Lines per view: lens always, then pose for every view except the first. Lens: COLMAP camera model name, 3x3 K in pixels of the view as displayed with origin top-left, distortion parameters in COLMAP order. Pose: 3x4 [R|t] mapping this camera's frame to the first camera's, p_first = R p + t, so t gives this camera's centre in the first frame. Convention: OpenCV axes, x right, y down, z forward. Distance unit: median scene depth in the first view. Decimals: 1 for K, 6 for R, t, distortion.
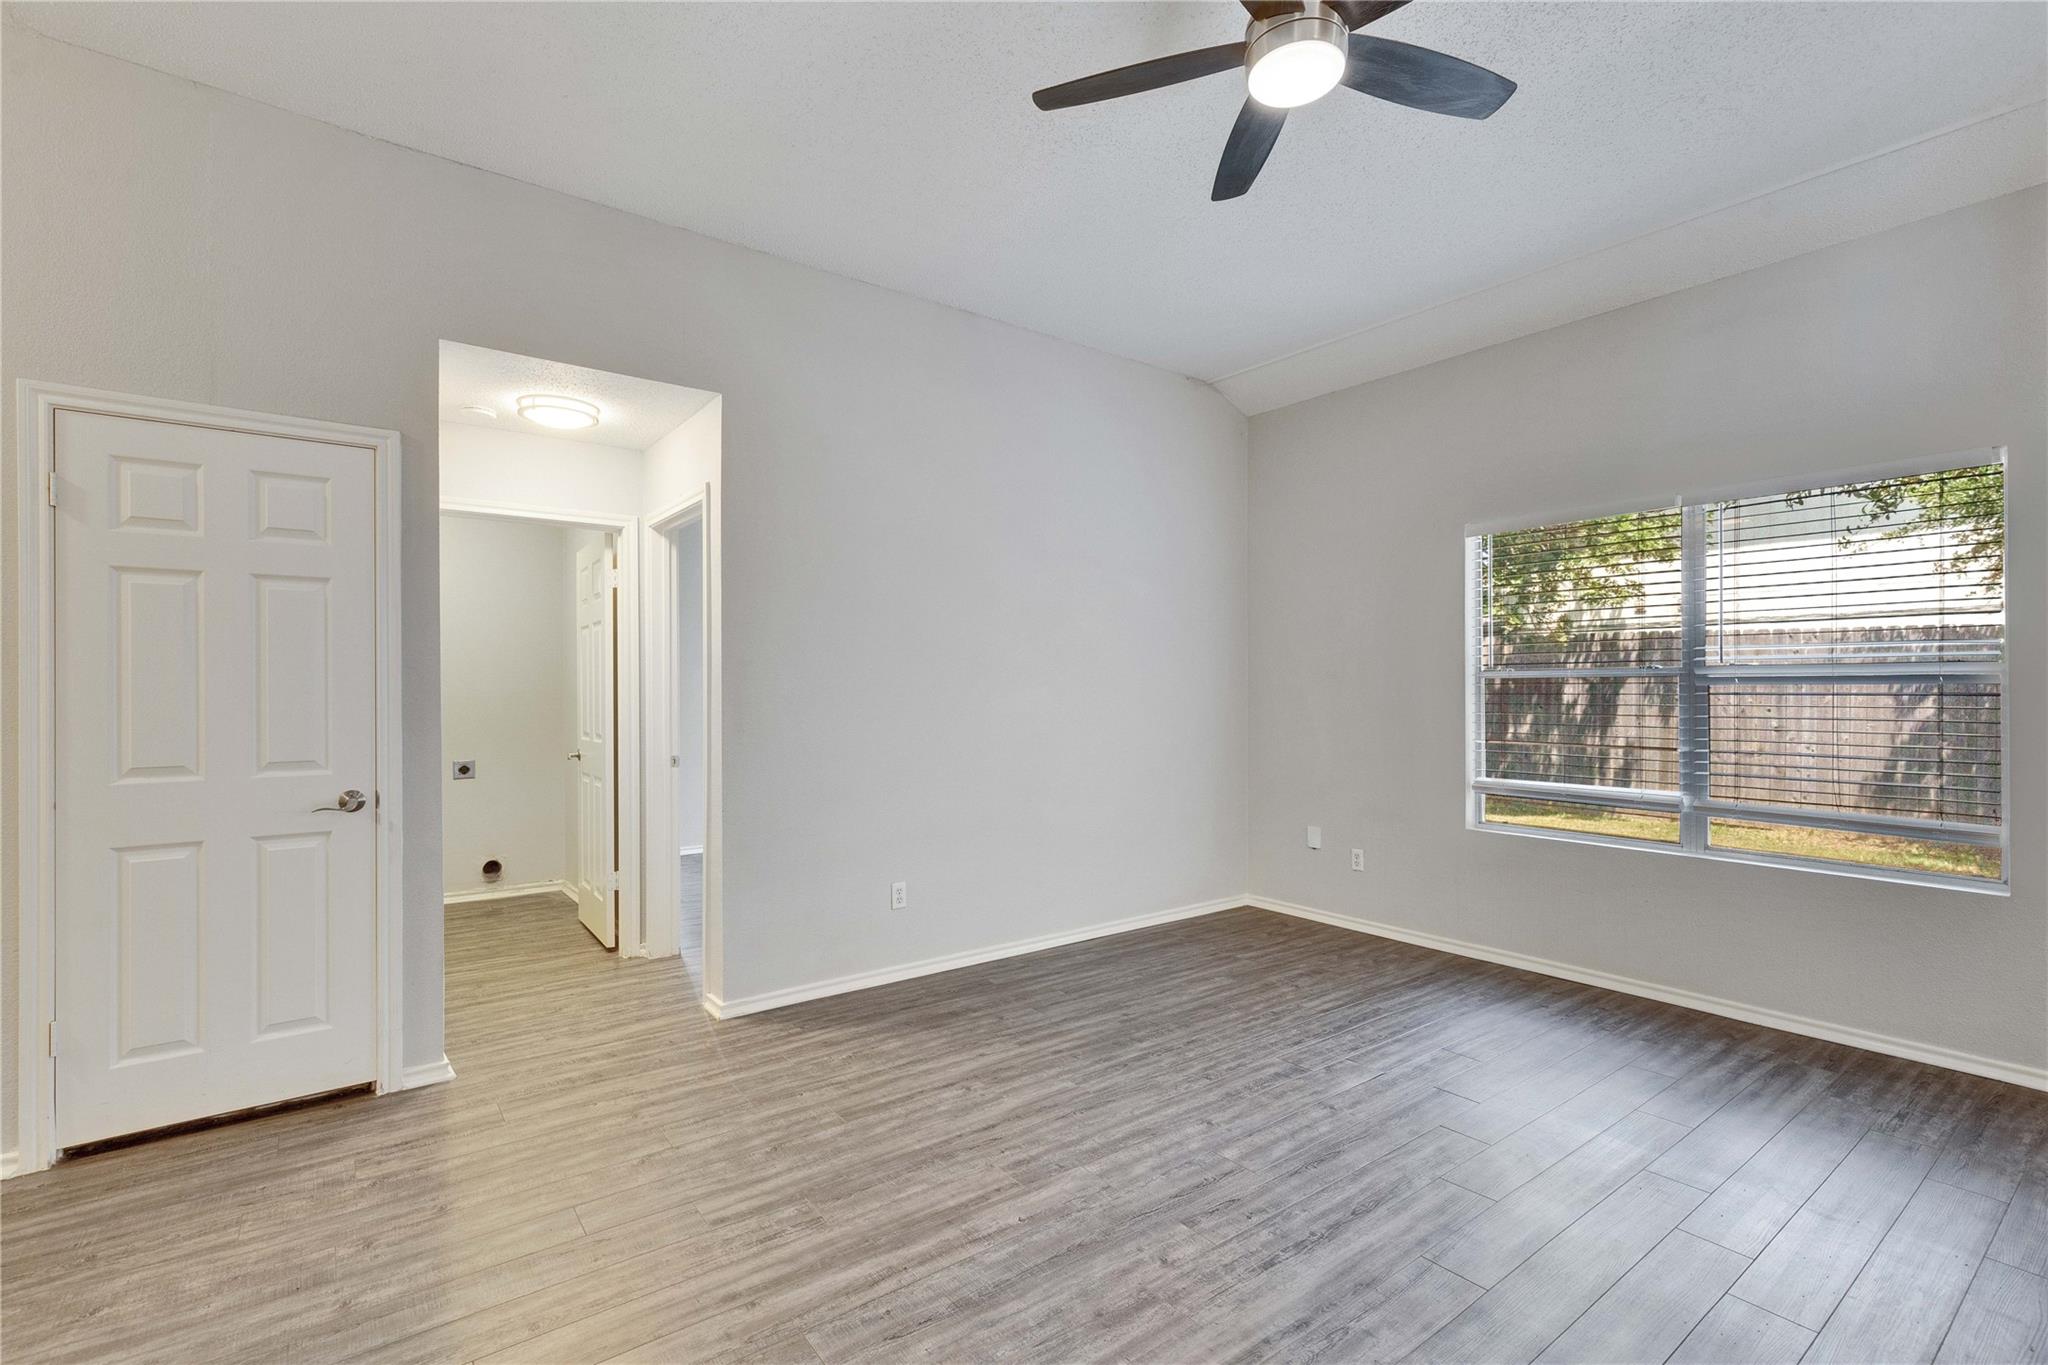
lens RADIAL K [[922.5, 0, 1018.4], [0, 922.5, 686.8], [0, 0, 1]] dist [0.009570, -0.001466]
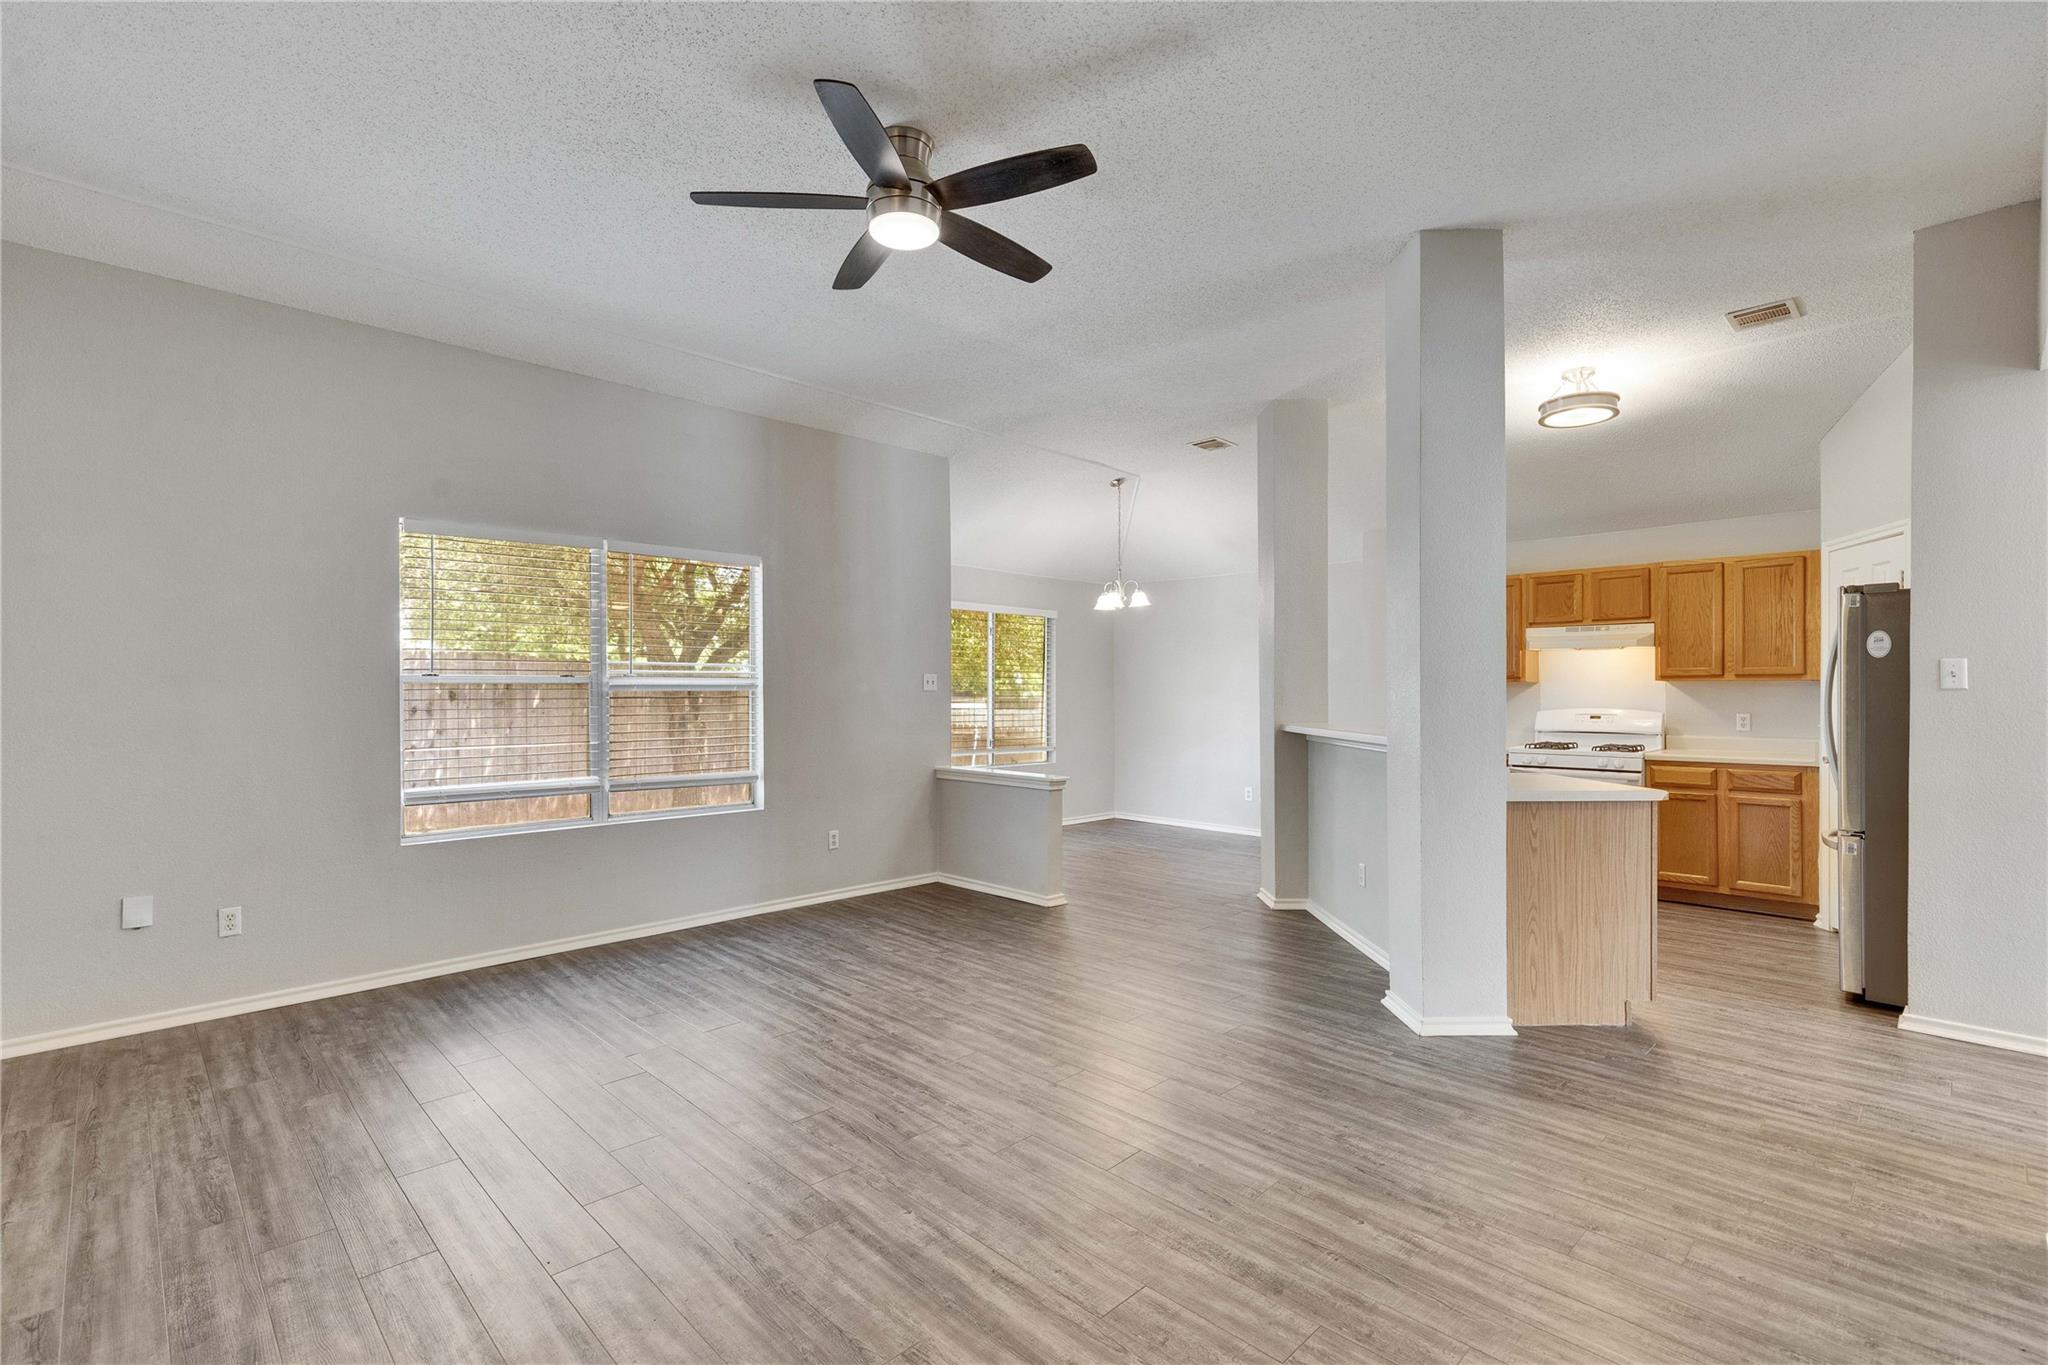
lens RADIAL K [[922.5, 0, 1018.4], [0, 922.5, 686.8], [0, 0, 1]] dist [0.009570, -0.001466]
pose [[-0.131257, 0.006964, 0.991324, -0.738964], [0.000890, 0.999976, -0.006907, 0.001983], [-0.991348, -0.000025, -0.131260, 0.727089]]
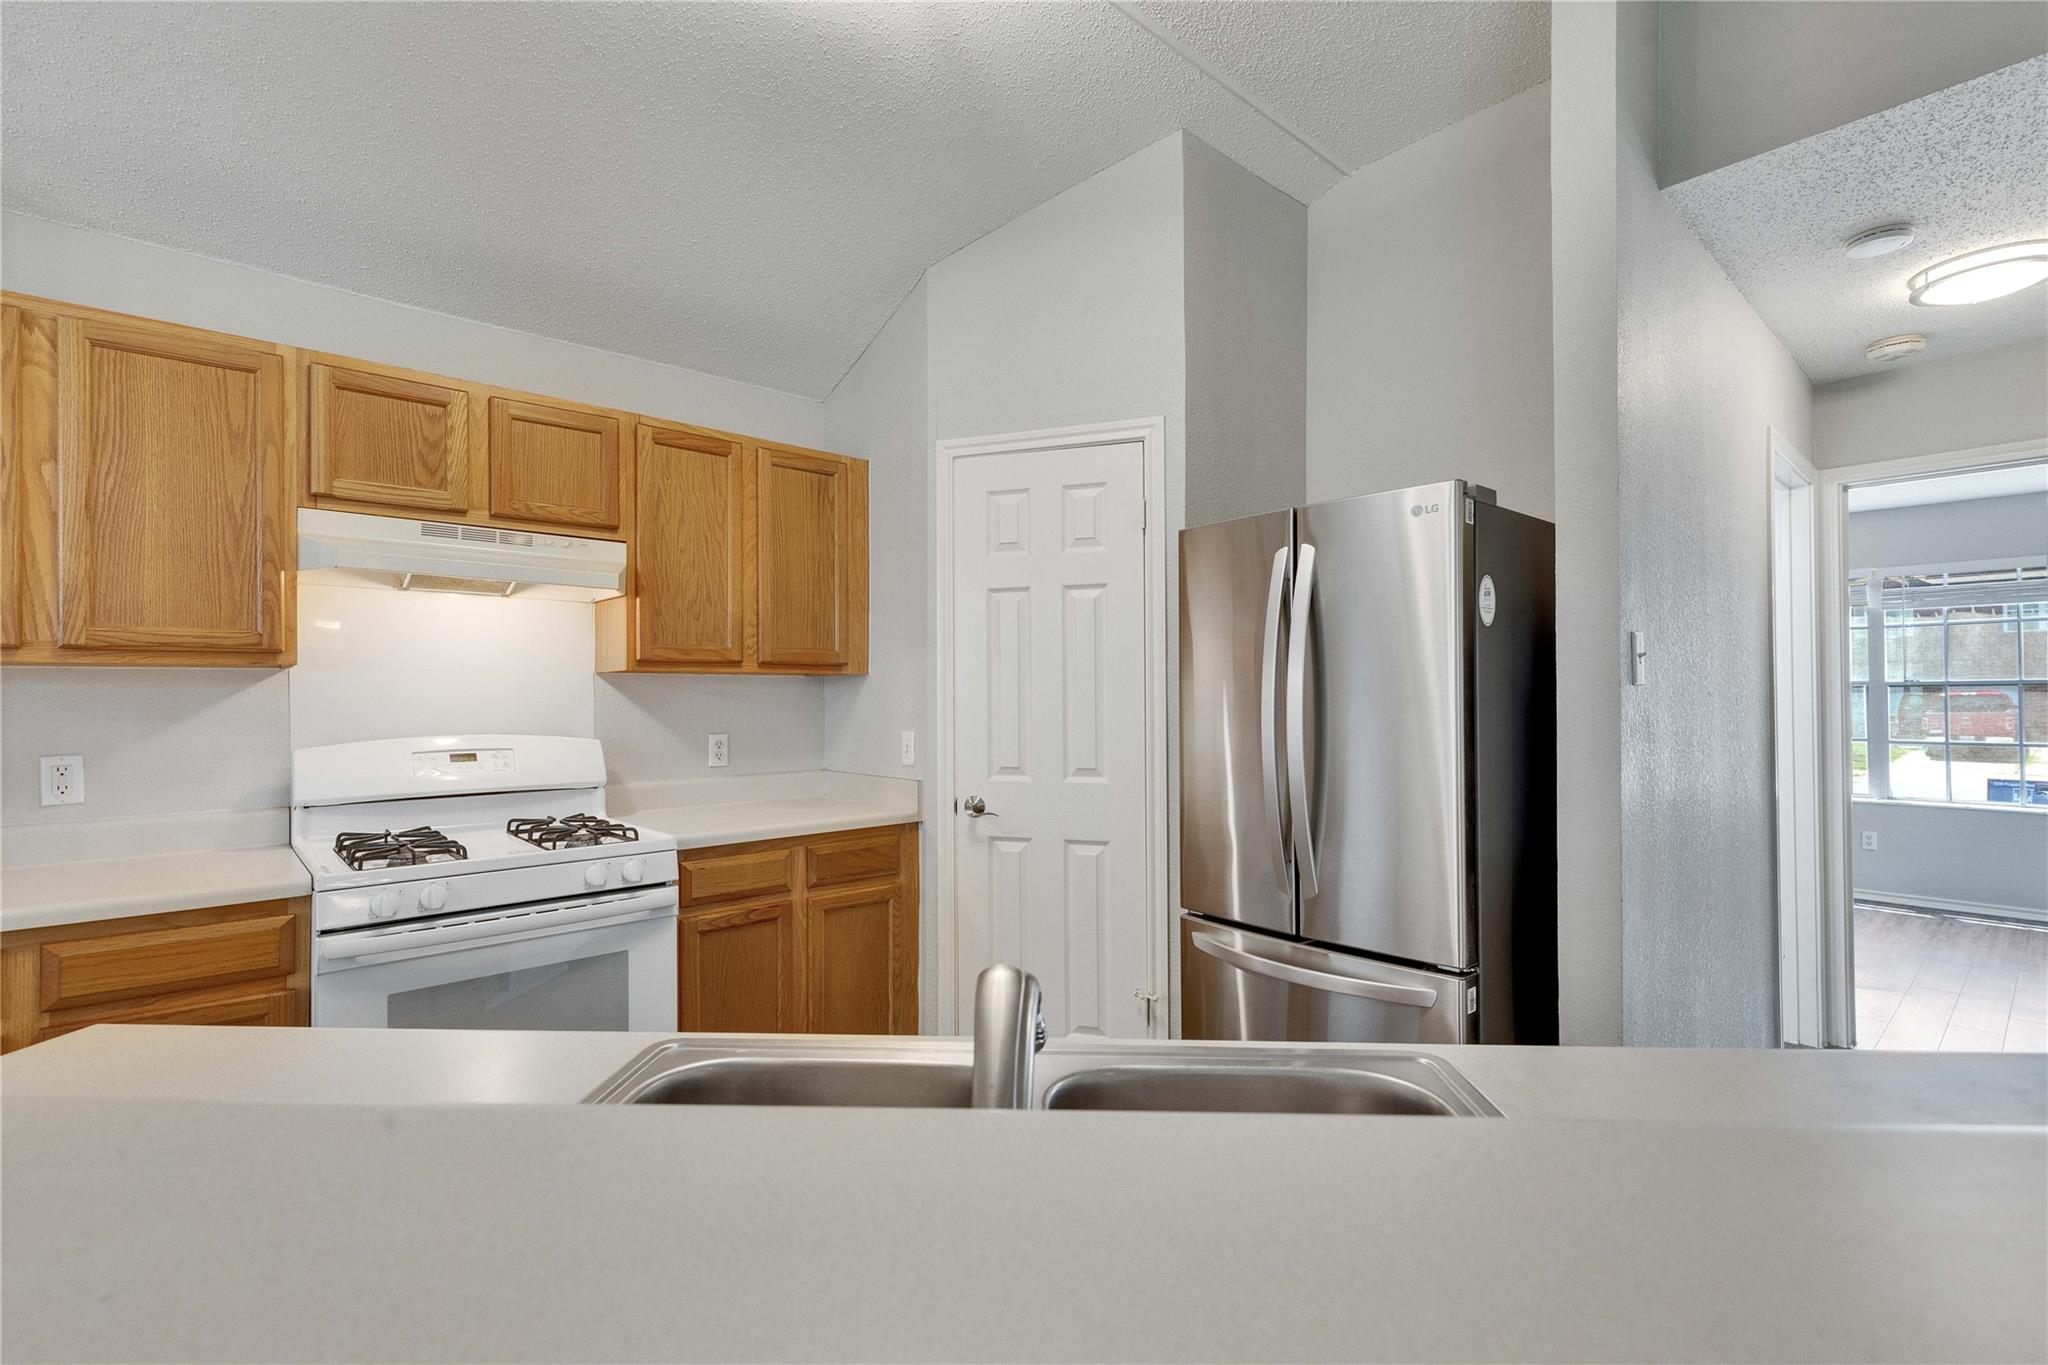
lens RADIAL K [[922.5, 0, 1018.4], [0, 922.5, 686.8], [0, 0, 1]] dist [0.009570, -0.001466]
pose [[-0.996525, 0.004239, -0.083183, 0.683389], [0.005033, 0.999944, -0.009348, 0.002856], [0.083139, -0.009735, -0.996490, 0.072814]]
